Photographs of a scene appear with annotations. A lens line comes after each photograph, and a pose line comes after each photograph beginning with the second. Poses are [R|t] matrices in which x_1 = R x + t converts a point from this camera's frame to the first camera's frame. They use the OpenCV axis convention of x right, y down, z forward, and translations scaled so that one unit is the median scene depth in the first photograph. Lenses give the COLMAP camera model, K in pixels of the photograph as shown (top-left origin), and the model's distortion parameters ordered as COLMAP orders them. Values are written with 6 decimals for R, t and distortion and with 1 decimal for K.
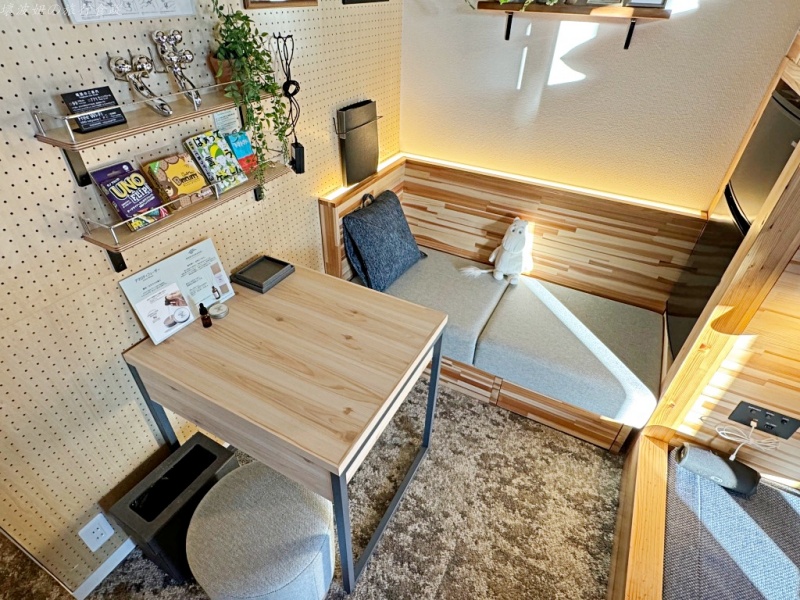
lens RADIAL K [[430.8, 0, 396.4], [0, 430.8, 302.1], [0, 0, 1]] dist [-0.002422, 0.000389]
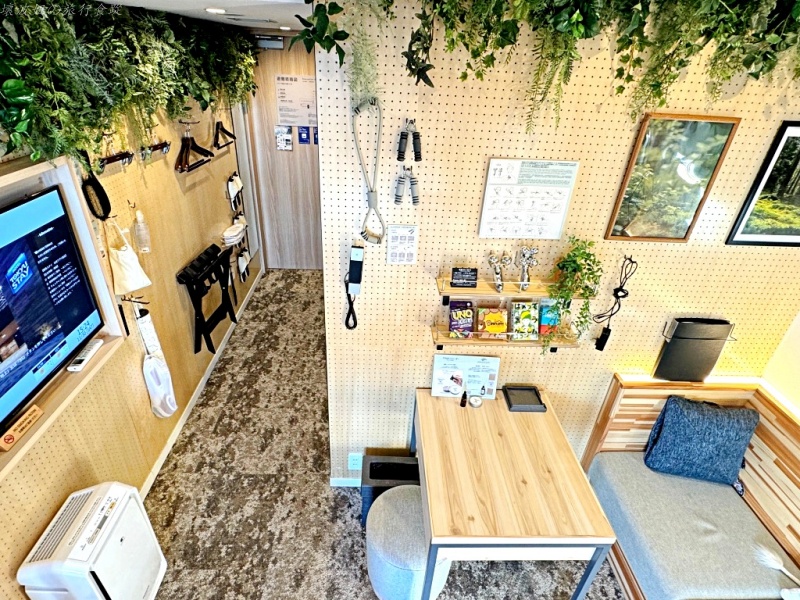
lens RADIAL K [[430.8, 0, 395.7], [0, 430.8, 301.3], [0, 0, 1]] dist [-0.002422, 0.000389]
pose [[0.501788, 0.434237, -0.748096, 0.385330], [-0.551803, 0.826721, 0.109752, -0.266921], [0.666125, 0.357729, 0.654452, -0.246817]]
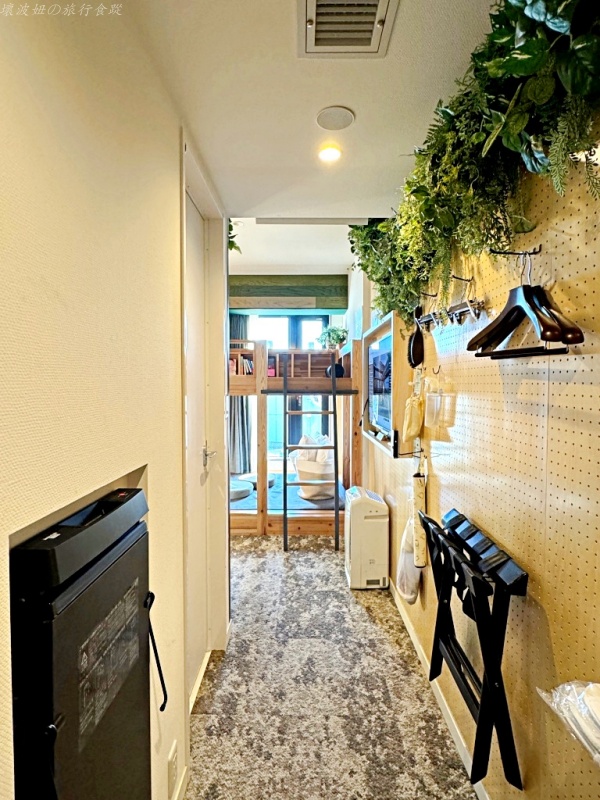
lens RADIAL K [[430.8, 0, 300.2], [0, 430.8, 396.0], [0, 0, 1]] dist [-0.002422, 0.000389]
pose [[-0.469146, -0.050512, 0.881675, -2.304365], [0.522589, 0.788921, 0.323271, -0.459590], [-0.711901, 0.612415, -0.343722, 0.801087]]
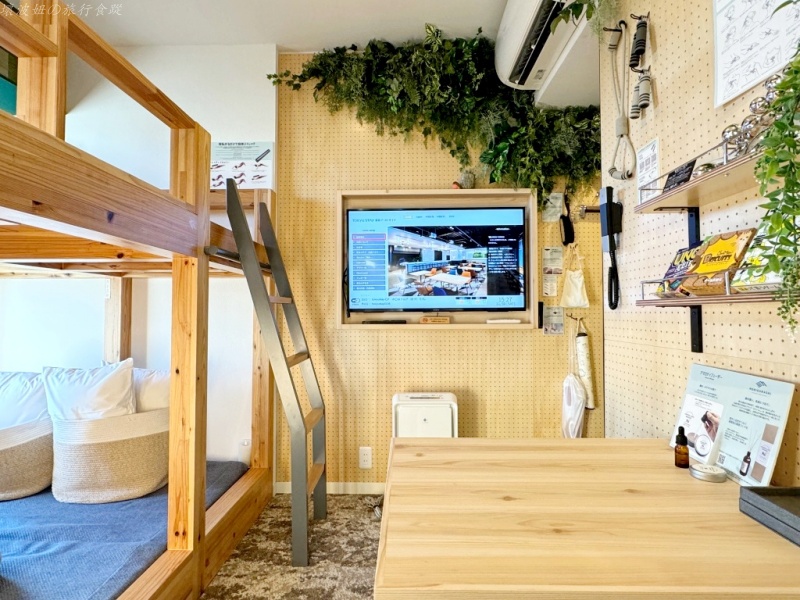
lens RADIAL K [[440.1, 0, 396.1], [0, 440.1, 300.2], [0, 0, 1]] dist [0.000630, -0.001564]
pose [[-0.891775, -0.033926, -0.451204, 0.284596], [-0.287591, 0.812351, 0.507323, -0.371778], [0.349325, 0.582181, -0.734192, 1.151134]]
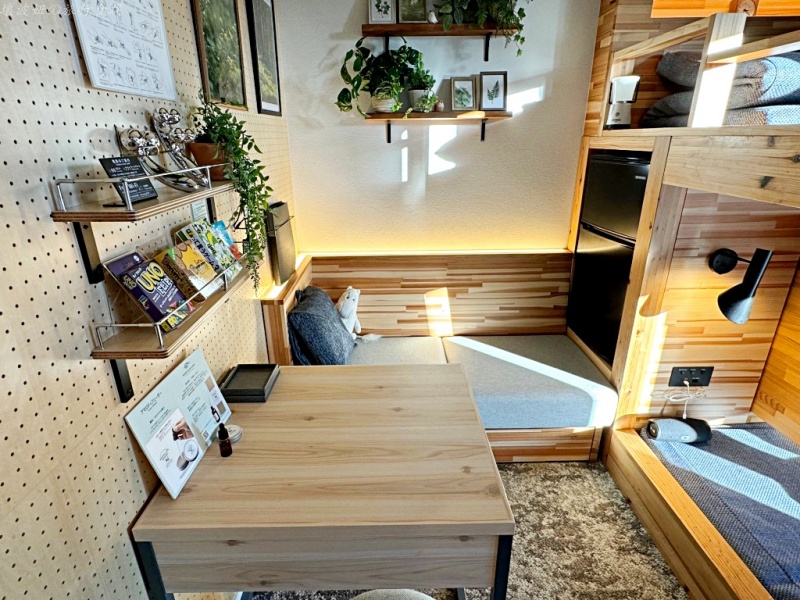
lens RADIAL K [[430.8, 0, 393.9], [0, 430.8, 300.2], [0, 0, 1]] dist [-0.002422, 0.000389]
pose [[0.876833, -0.200053, 0.437199, -0.437971], [0.314249, 0.926671, -0.206223, 0.050032], [-0.363884, 0.318212, 0.875402, 0.129308]]
